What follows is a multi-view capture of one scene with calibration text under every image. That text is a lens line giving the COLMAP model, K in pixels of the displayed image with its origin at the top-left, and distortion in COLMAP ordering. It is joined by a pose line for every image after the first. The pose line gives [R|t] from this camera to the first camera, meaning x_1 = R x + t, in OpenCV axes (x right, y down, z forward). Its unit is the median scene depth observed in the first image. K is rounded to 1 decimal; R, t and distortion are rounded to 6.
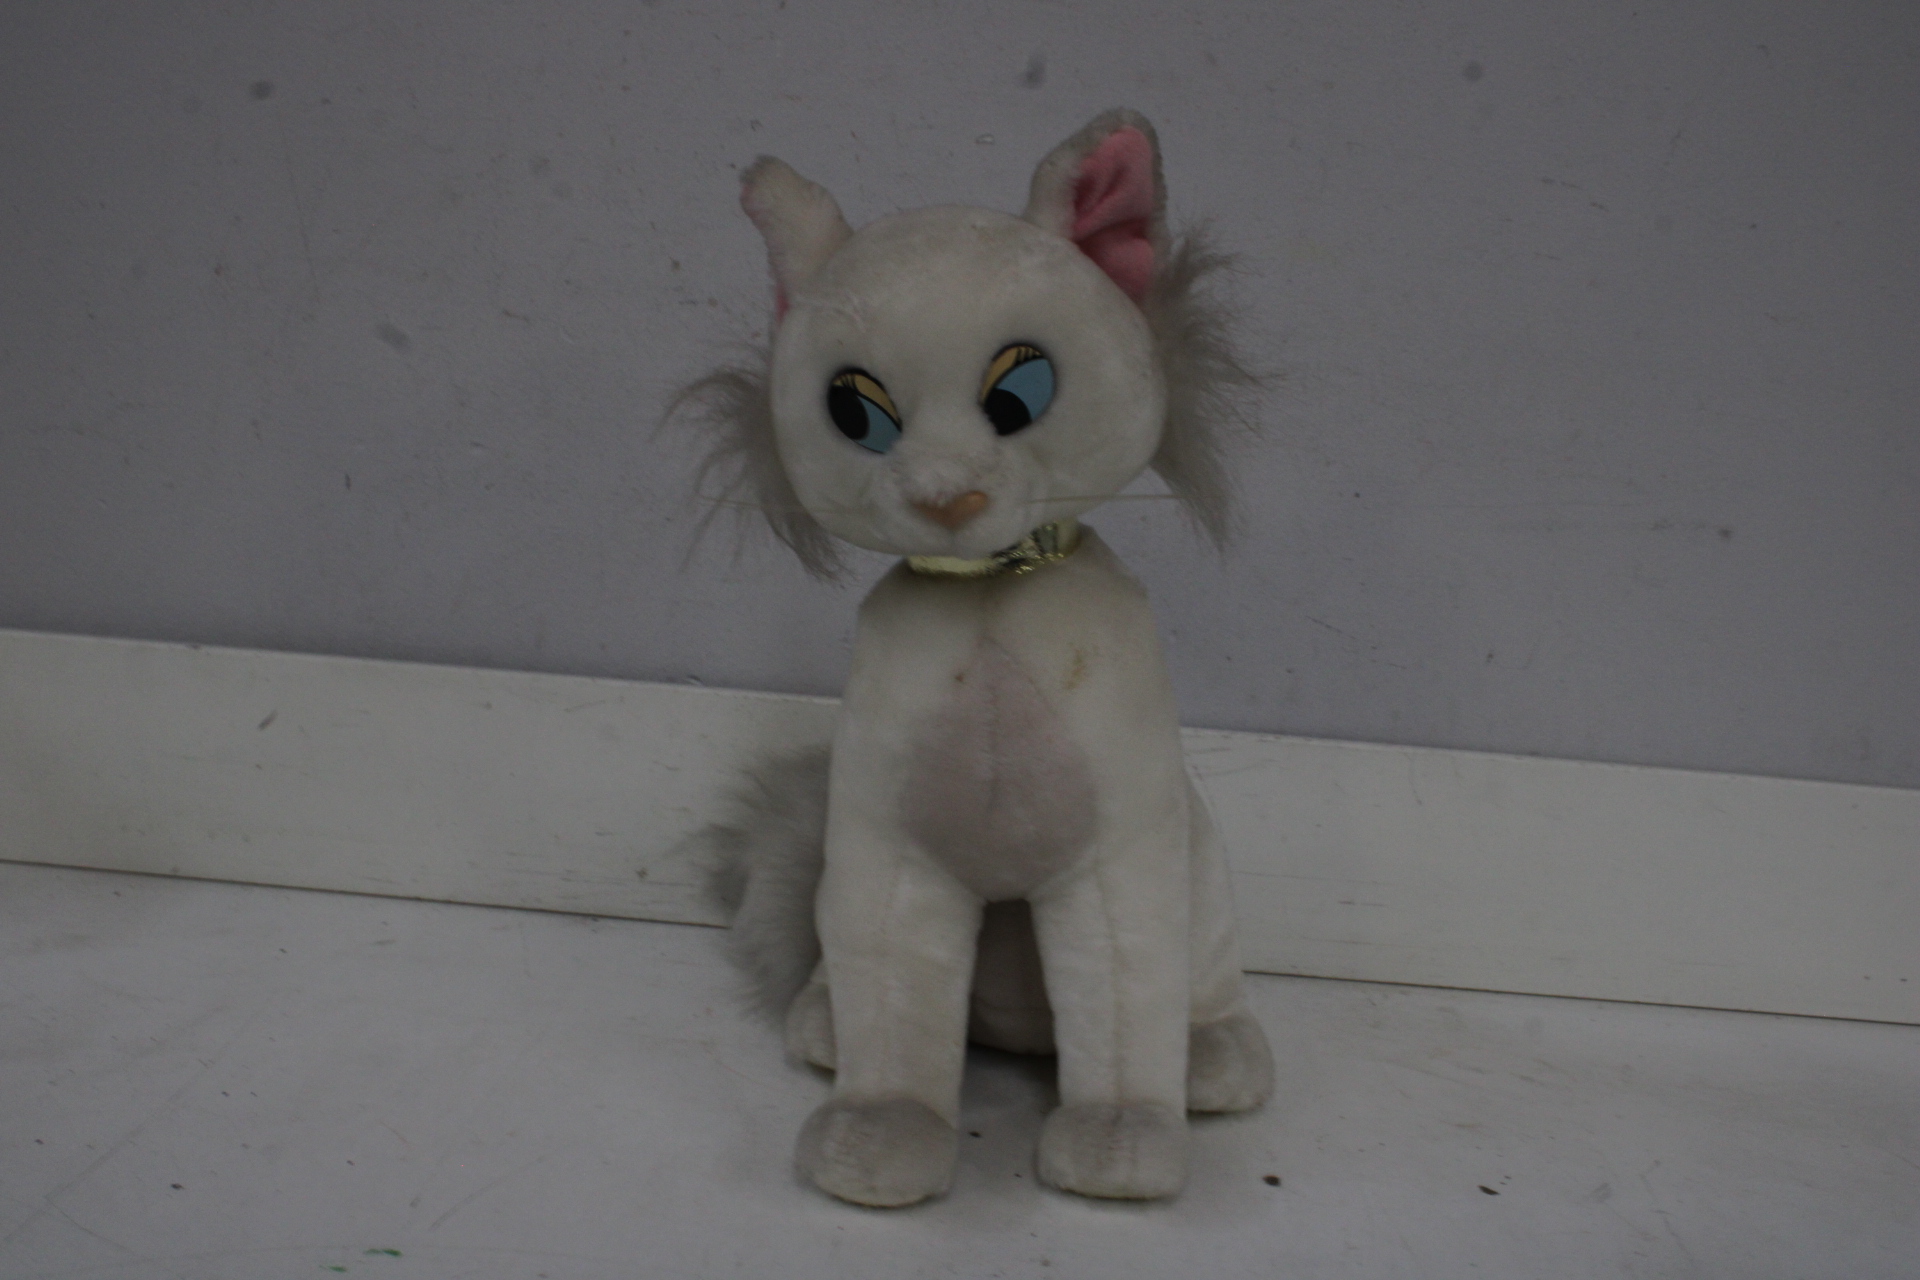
lens RADIAL K [[1950.0, 0, 967.2], [0, 1950.0, 630.4], [0, 0, 1]] dist [-0.145412, 0.185383]
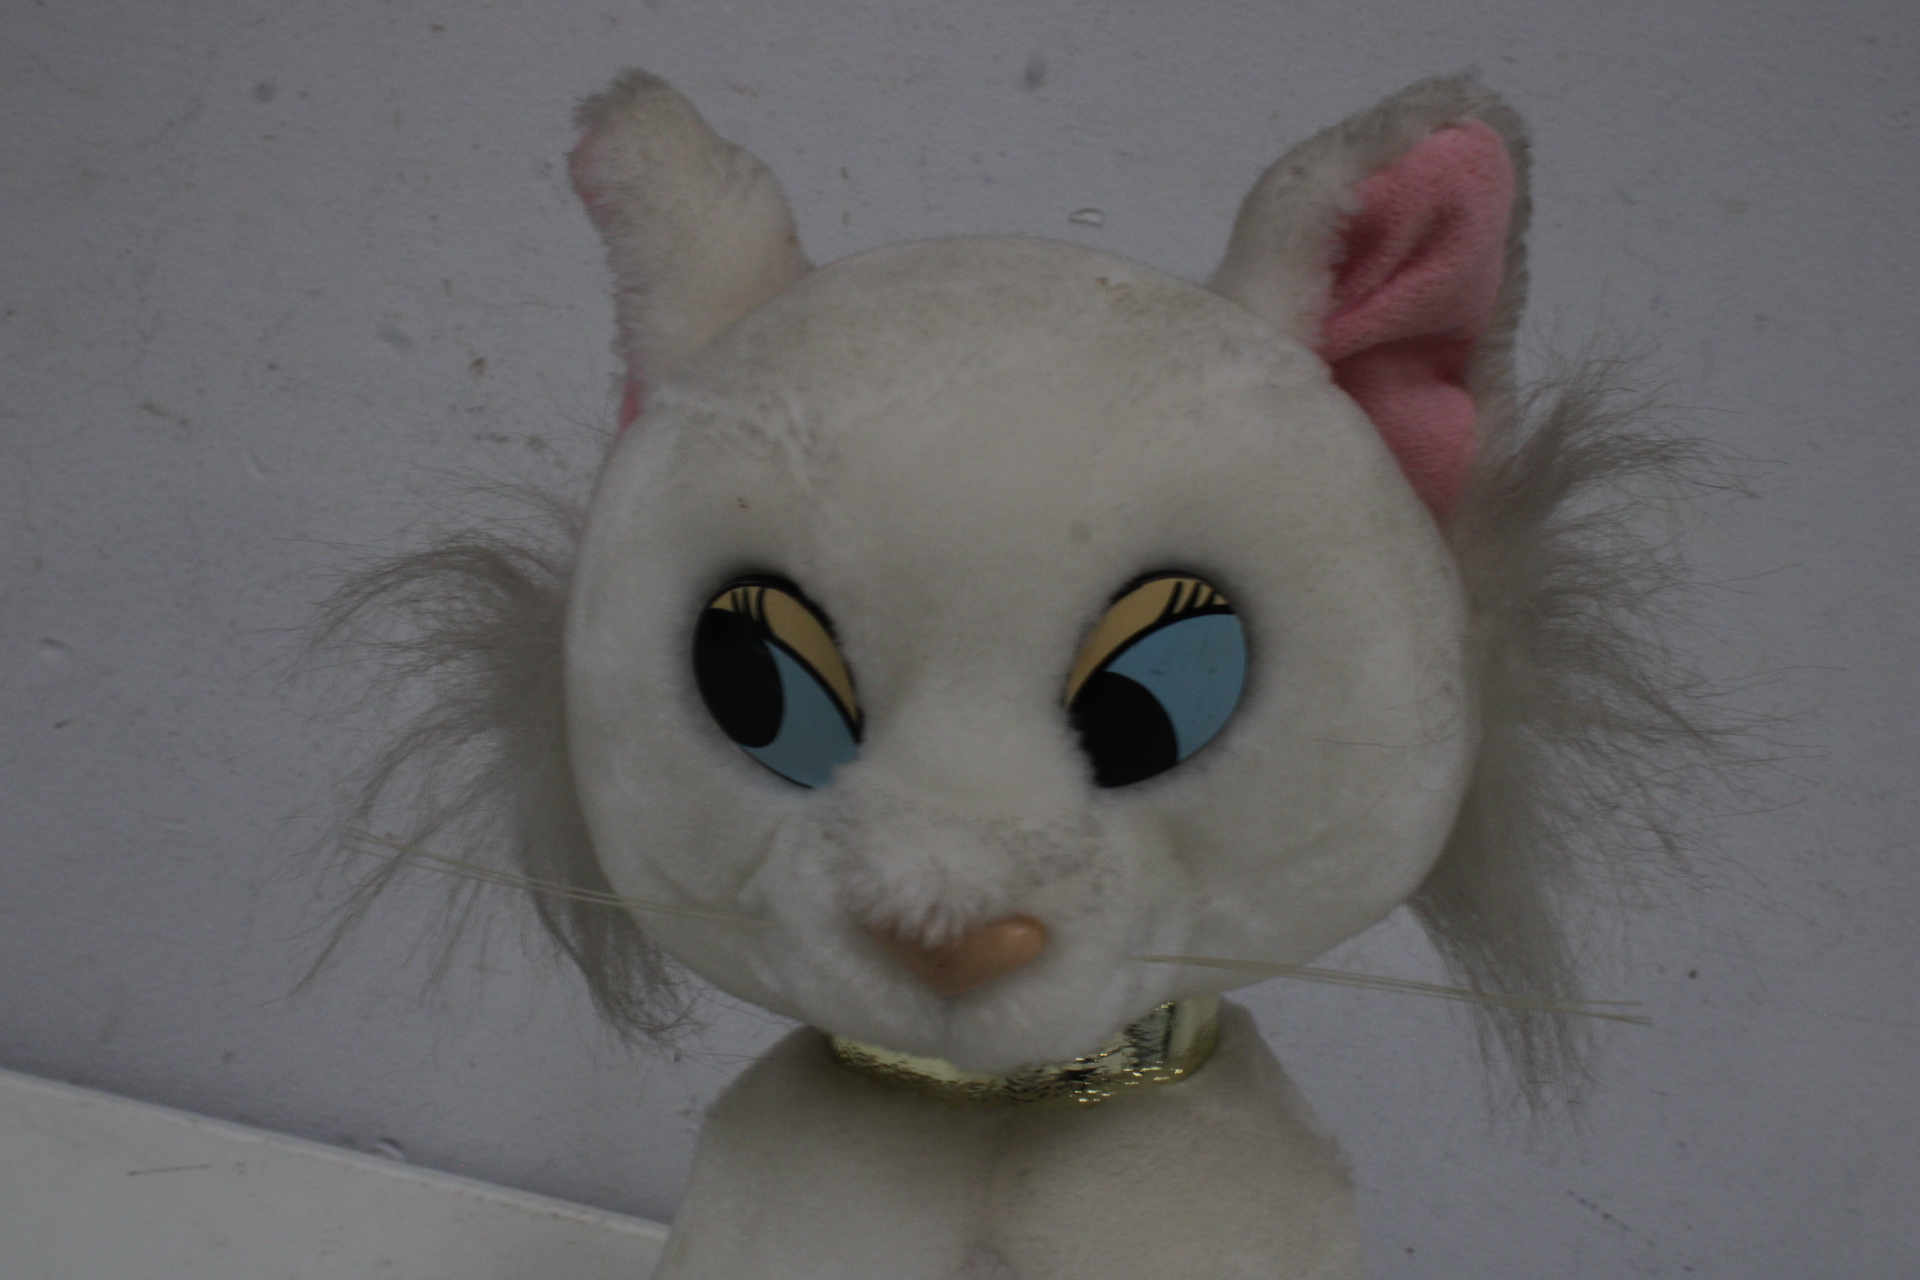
lens RADIAL K [[2518.7, 0, 966.5], [0, 2518.7, 622.0], [0, 0, 1]] dist [-0.030350, -0.040048]
pose [[0.989906, 0.141474, 0.008482, -0.019069], [-0.138627, 0.978962, -0.149722, -0.049132], [-0.029485, 0.147035, 0.988692, 0.457718]]
